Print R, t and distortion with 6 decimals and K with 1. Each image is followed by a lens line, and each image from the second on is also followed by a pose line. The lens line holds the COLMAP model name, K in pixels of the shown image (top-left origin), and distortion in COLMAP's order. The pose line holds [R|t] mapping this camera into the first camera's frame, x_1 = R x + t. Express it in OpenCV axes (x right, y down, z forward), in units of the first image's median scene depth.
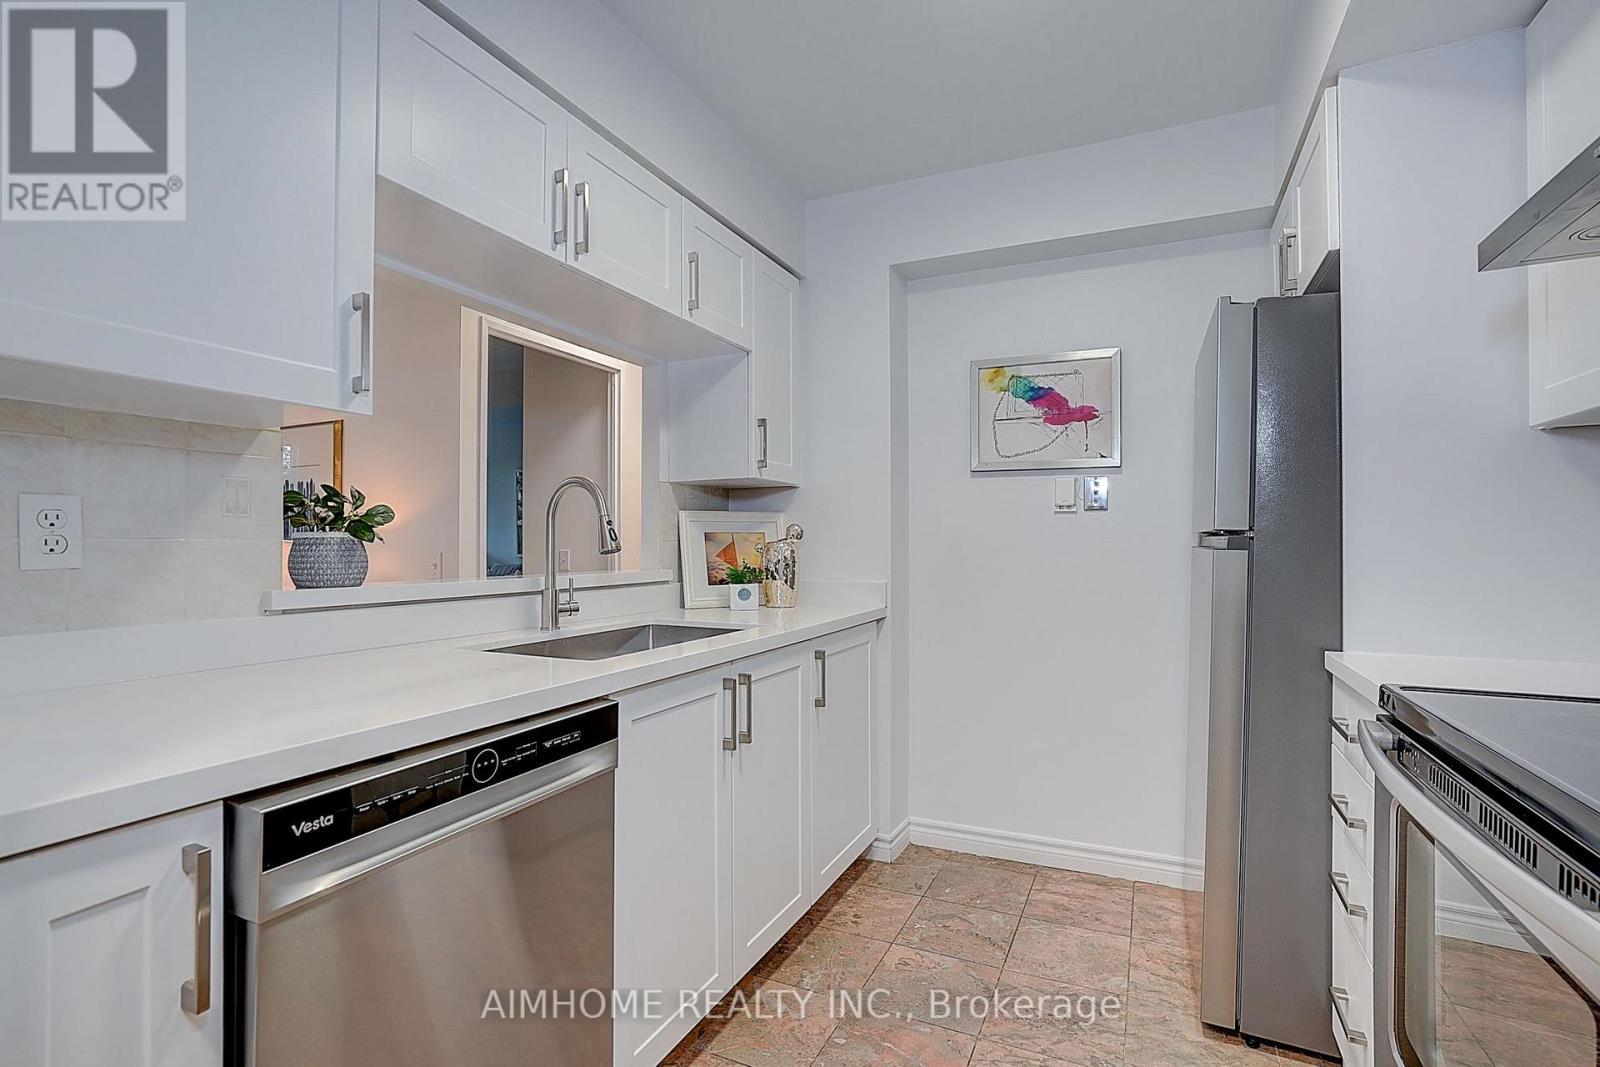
lens RADIAL K [[746.2, 0, 803.8], [0, 746.2, 539.2], [0, 0, 1]] dist [-0.061459, 0.024966]
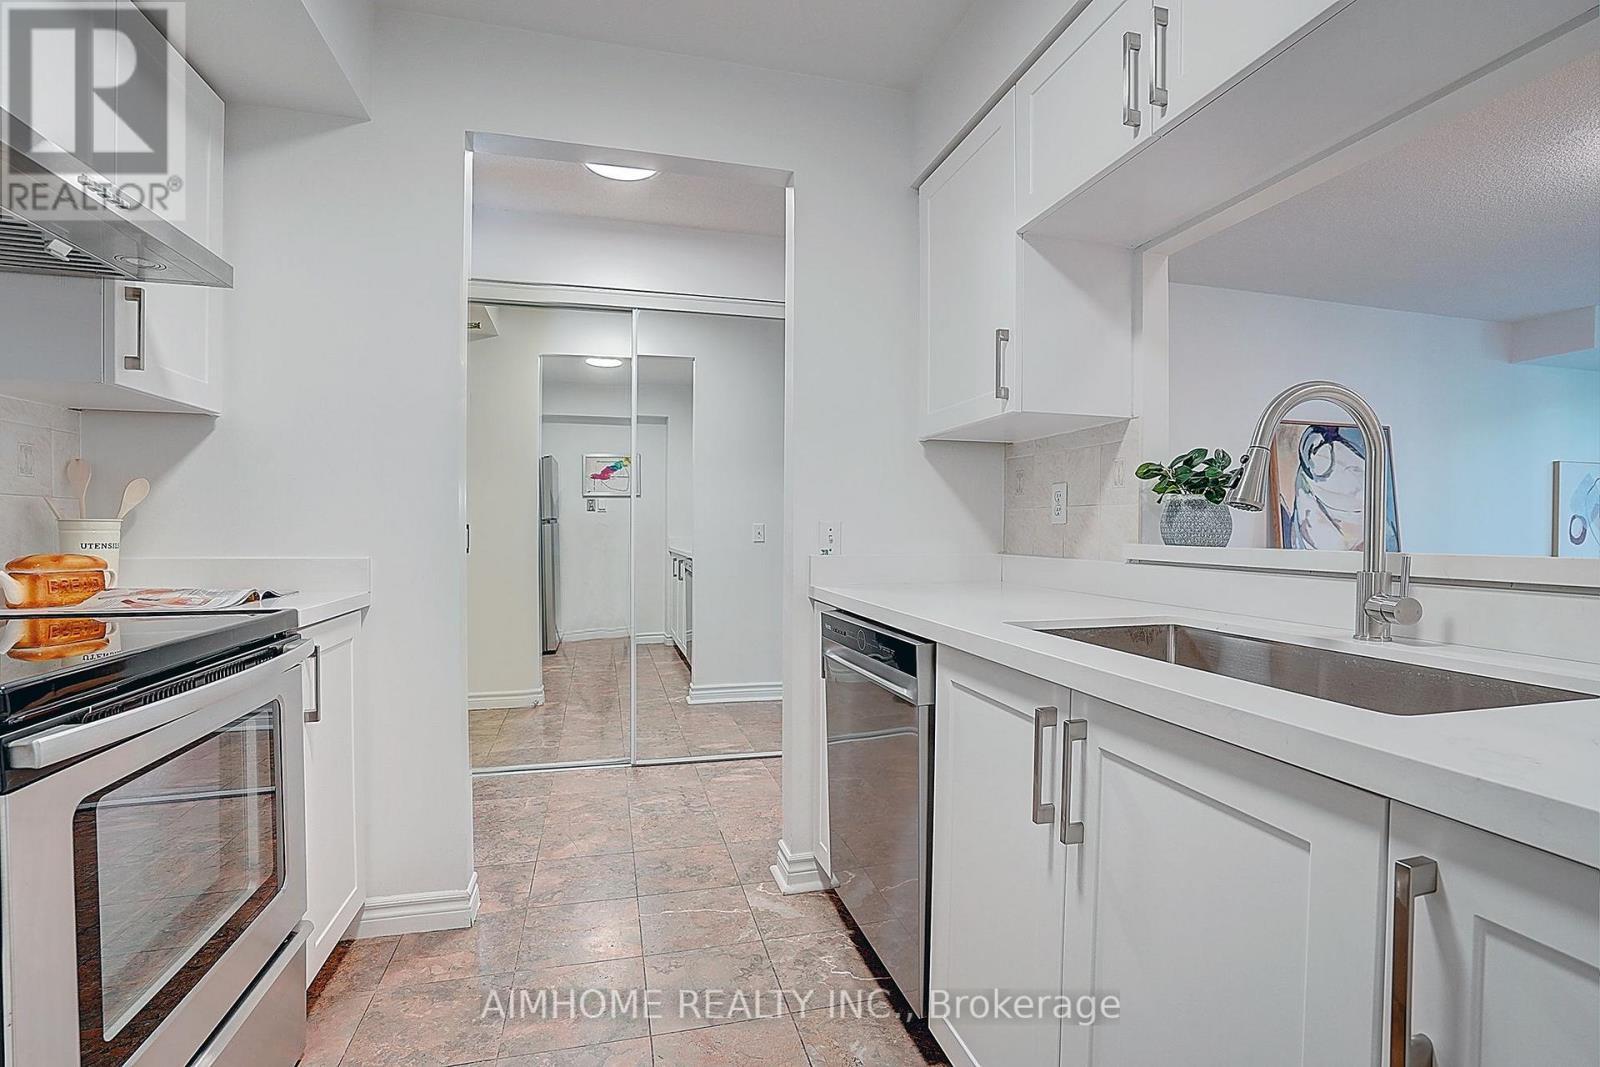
lens RADIAL K [[743.6, 0, 802.0], [0, 743.6, 528.8], [0, 0, 1]] dist [-0.045874, 0.018105]
pose [[-0.762046, -0.004638, -0.647506, 0.280148], [-0.005591, 0.999984, -0.000583, 0.023928], [0.647499, 0.003176, -0.762060, 0.808028]]
